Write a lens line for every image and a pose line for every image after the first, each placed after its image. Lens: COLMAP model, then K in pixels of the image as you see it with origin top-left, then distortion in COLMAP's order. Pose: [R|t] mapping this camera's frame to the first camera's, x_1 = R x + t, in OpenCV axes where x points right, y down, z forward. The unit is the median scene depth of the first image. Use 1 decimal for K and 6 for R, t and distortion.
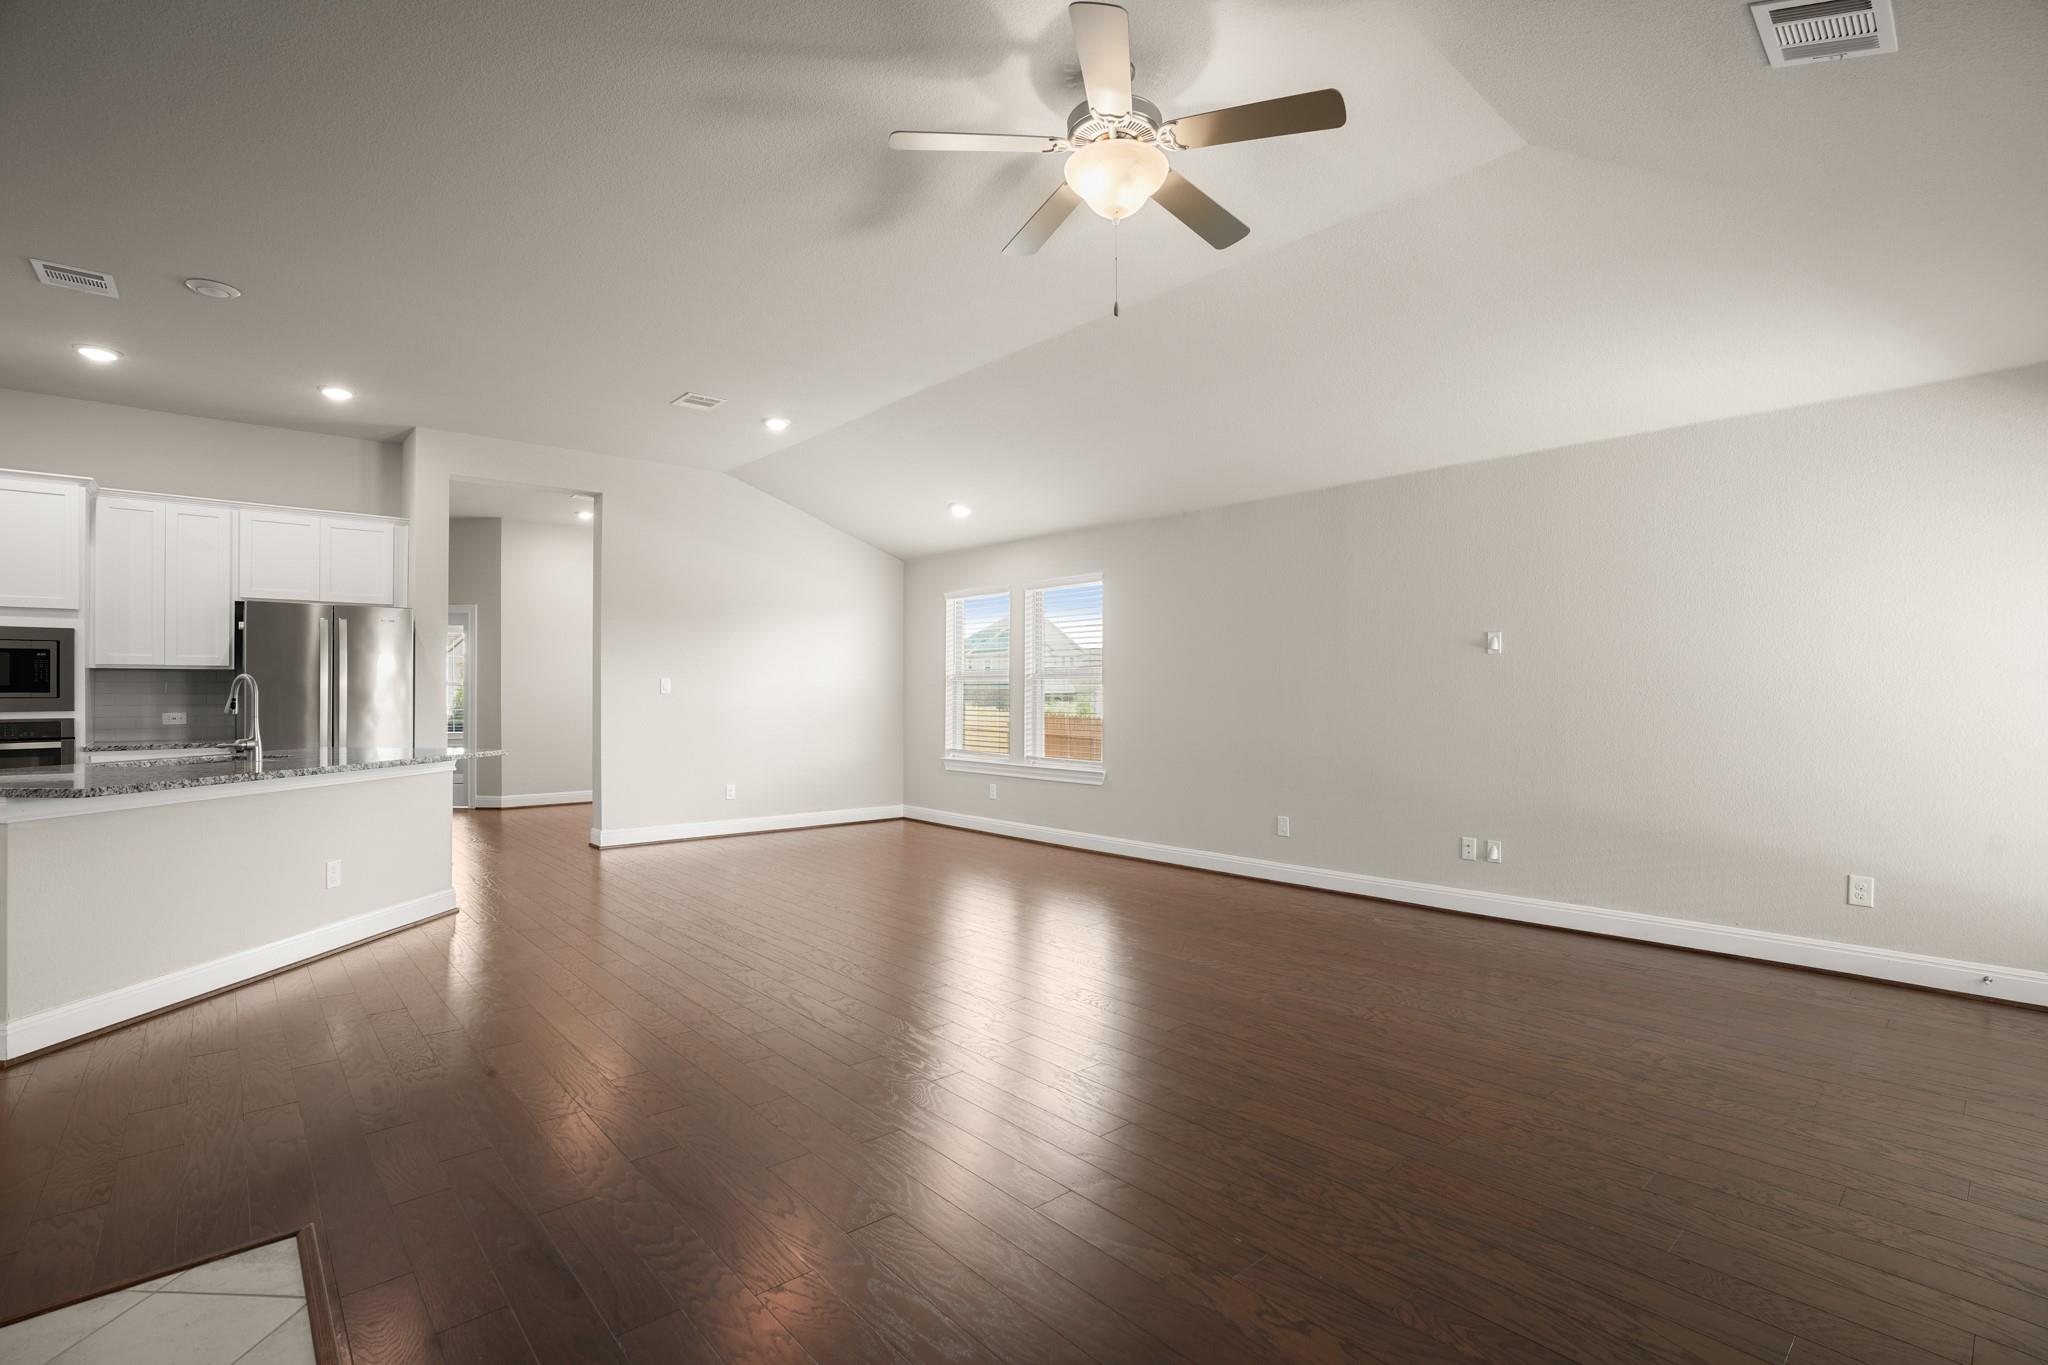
lens RADIAL K [[952.5, 0, 1028.3], [0, 952.5, 693.9], [0, 0, 1]] dist [-0.046364, 0.000561]
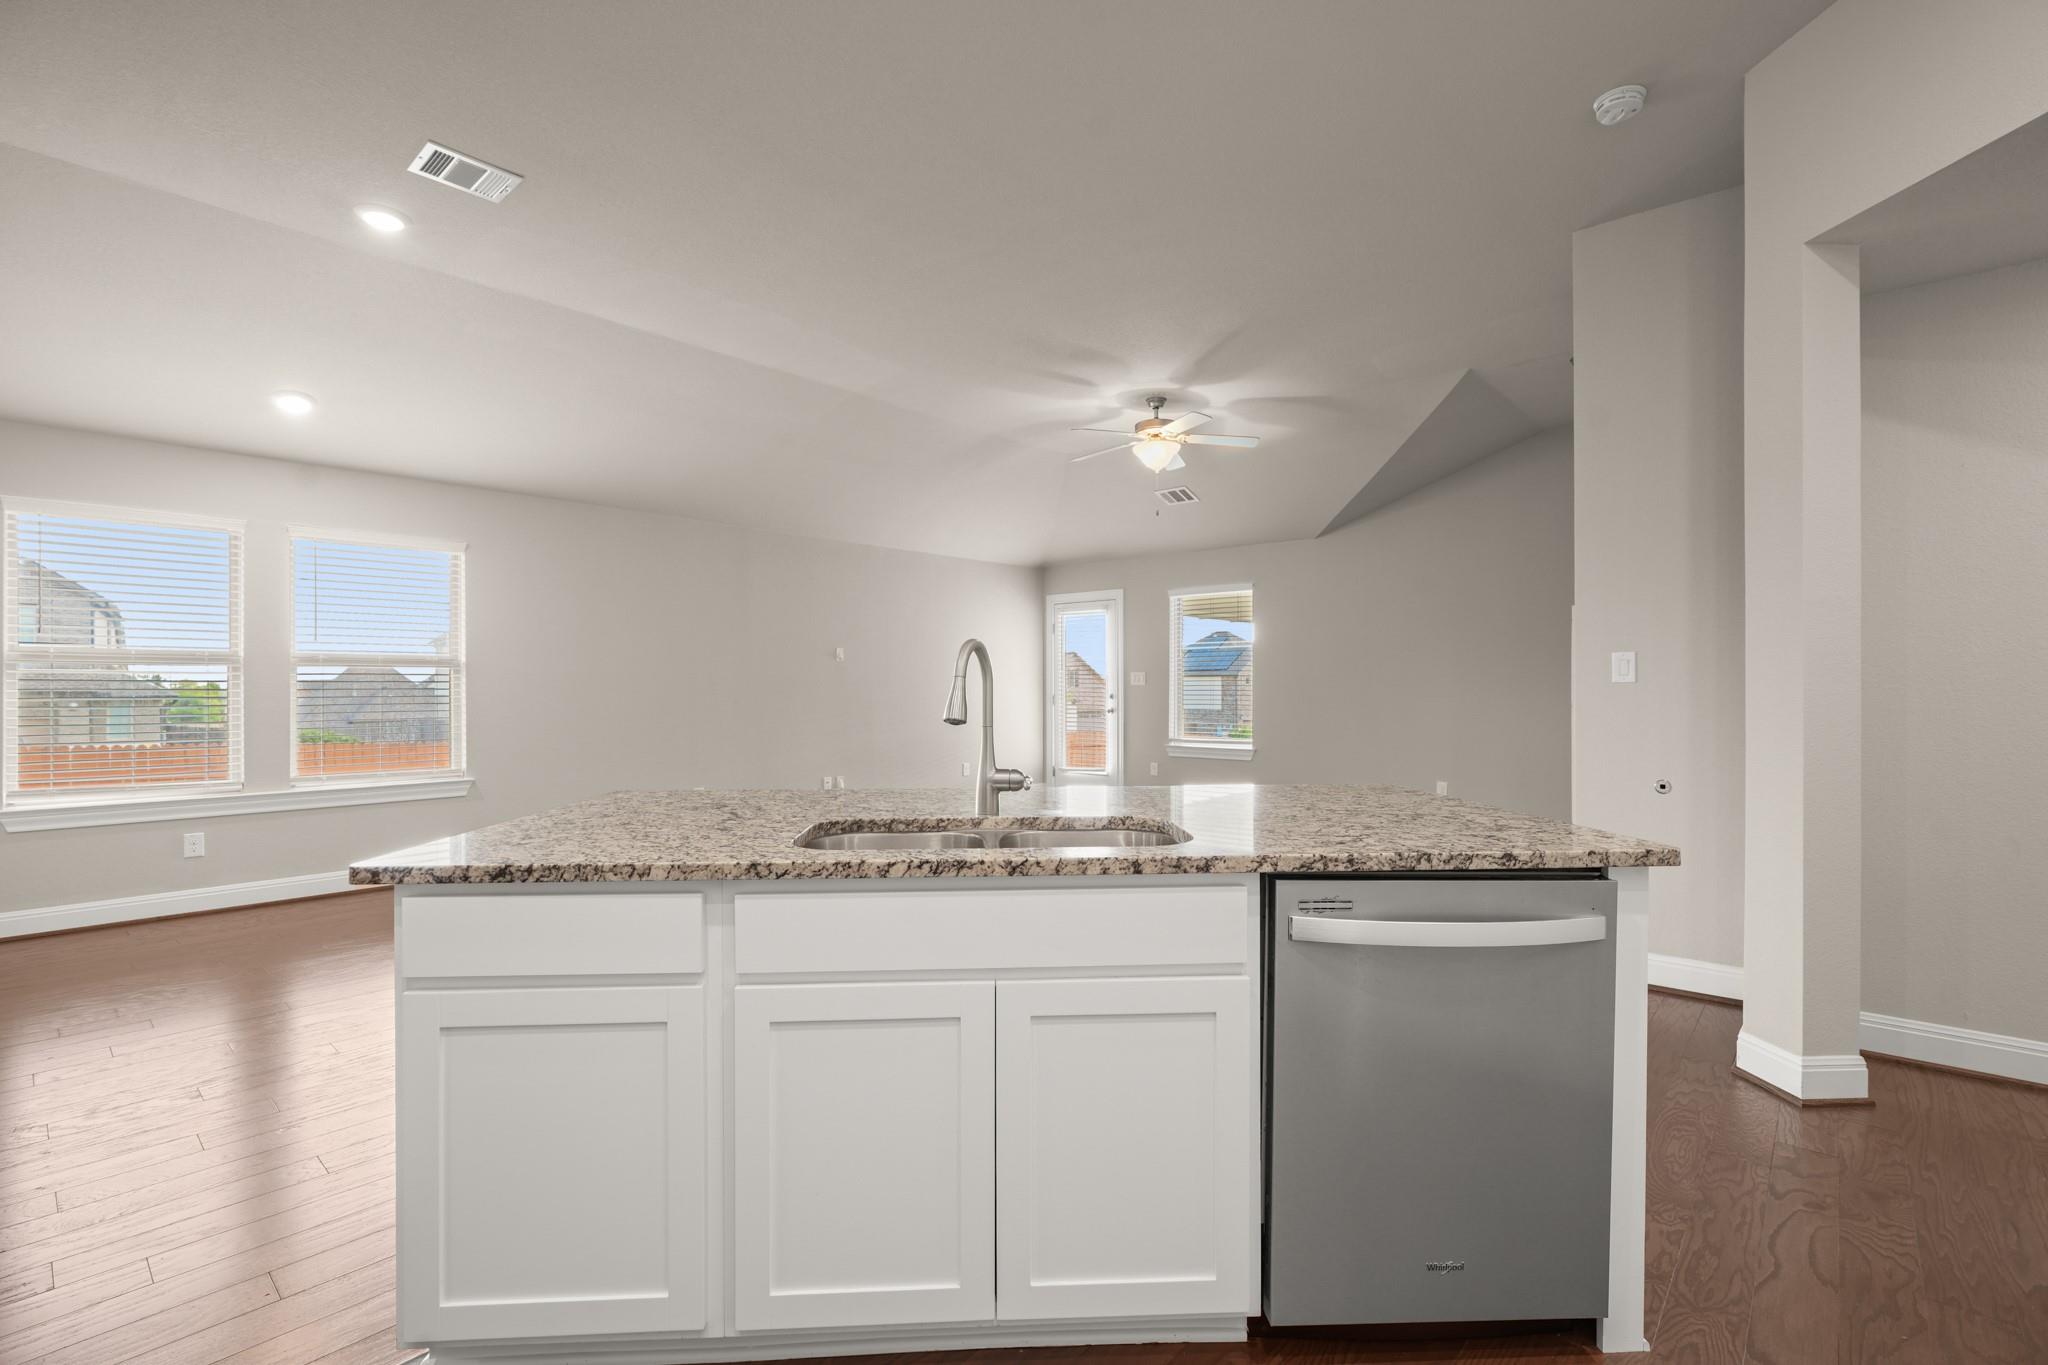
lens RADIAL K [[915.1, 0, 1029.9], [0, 915.1, 673.2], [0, 0, 1]] dist [-0.000032, 0.000431]
pose [[-0.108875, 0.013897, 0.993958, -1.075054], [0.002921, 0.999902, -0.013660, 0.001257], [-0.994051, 0.001416, -0.108905, 0.822209]]
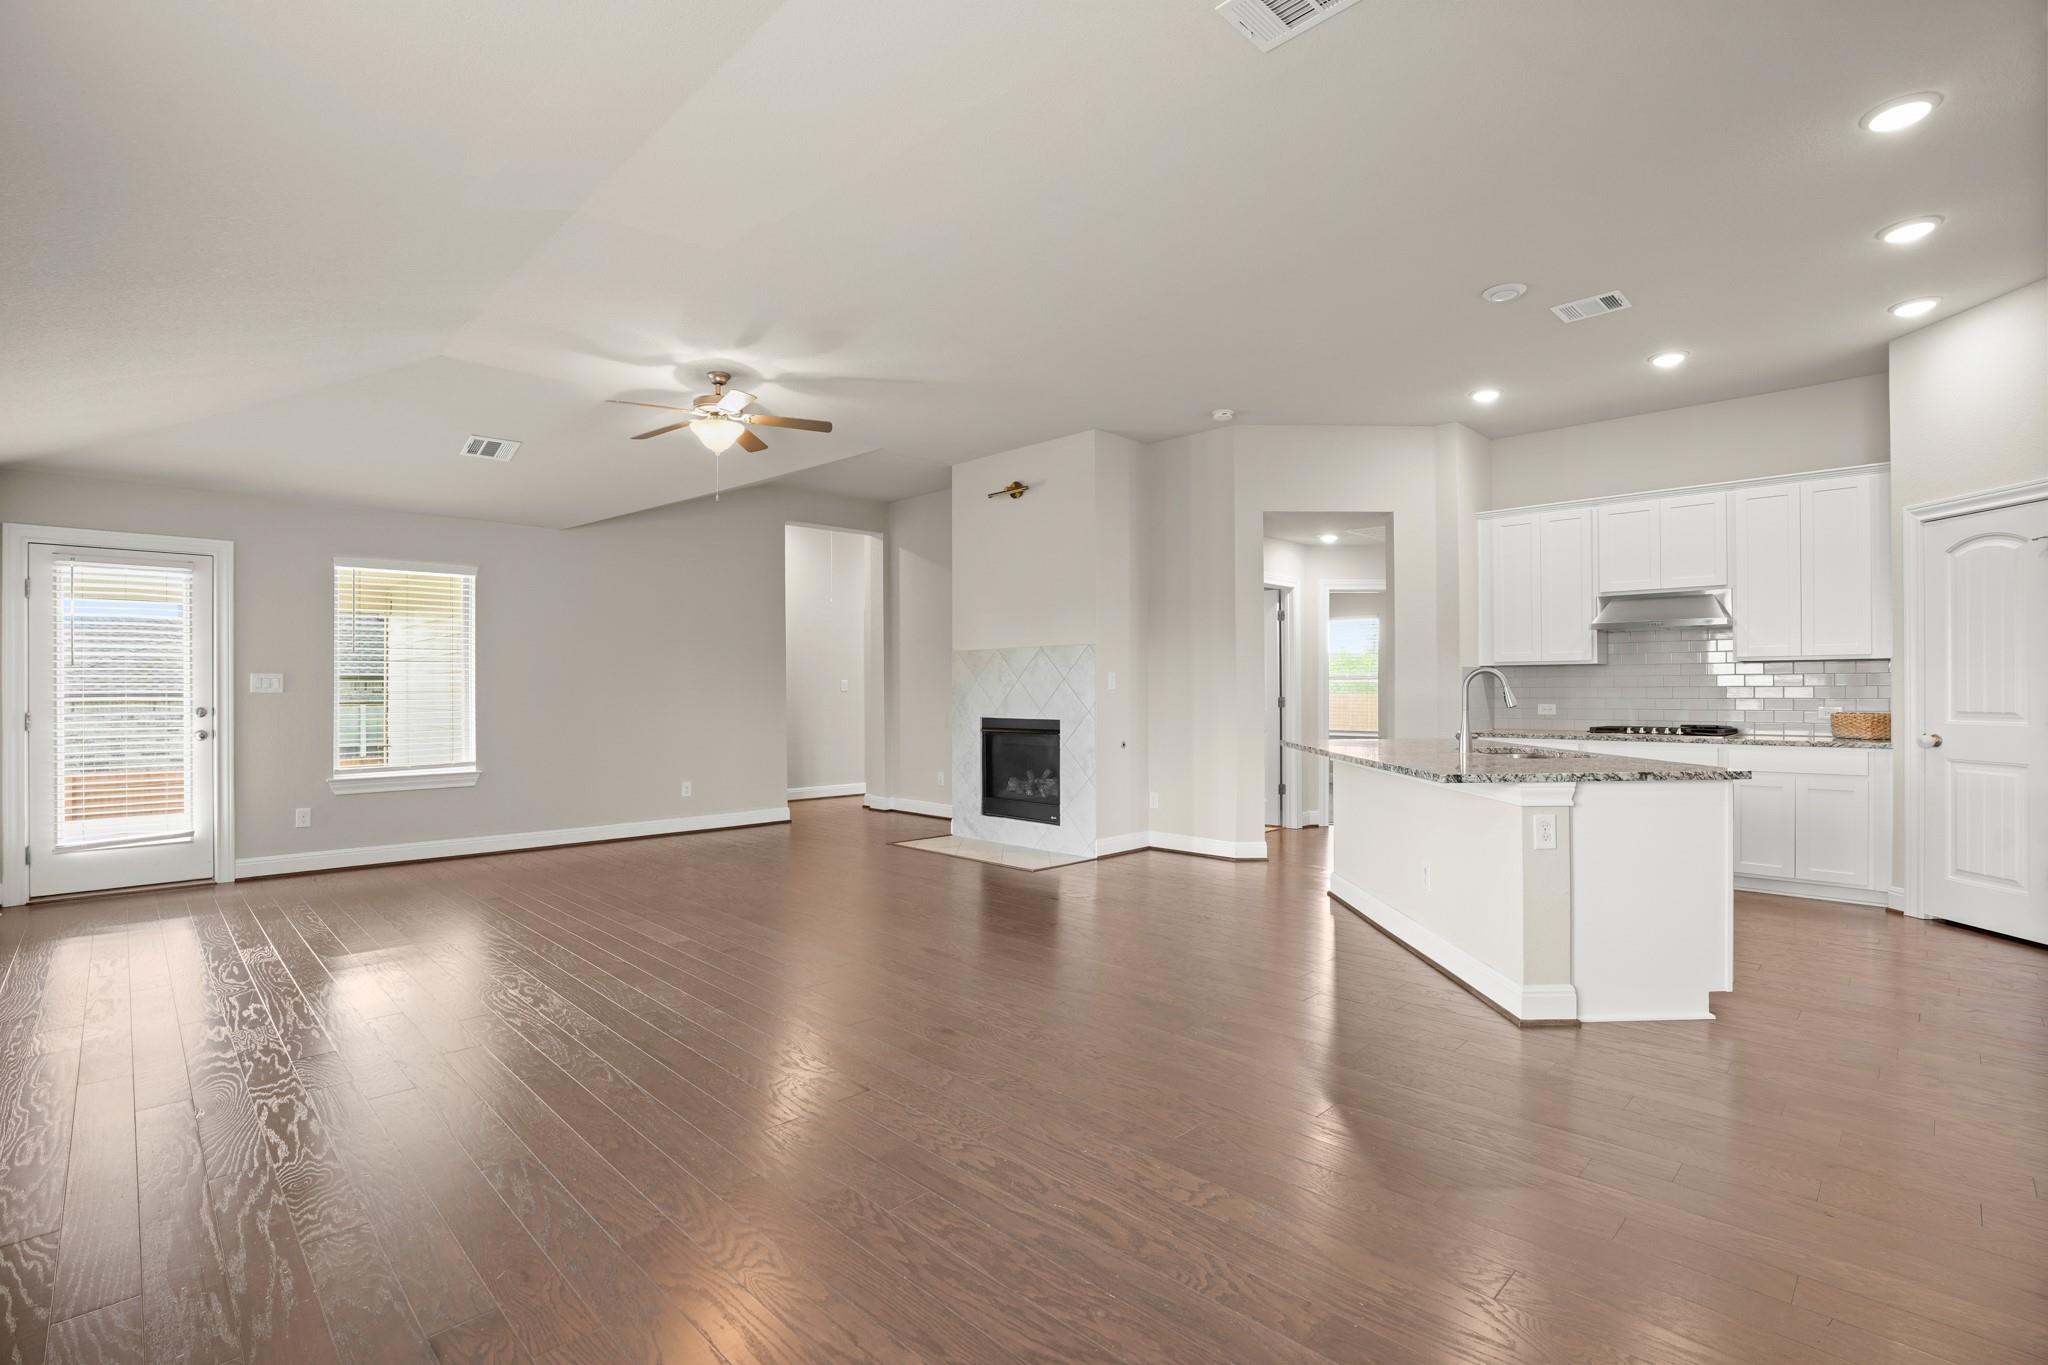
lens RADIAL K [[933.3, 0, 1024.0], [0, 933.3, 682.5], [0, 0, 1]] dist [-0.044260, -0.000219]
pose [[-0.999203, 0.003819, -0.039732, -0.251756], [0.004137, 0.999960, -0.007919, 0.000133], [0.039700, -0.008078, -0.999179, 1.599891]]
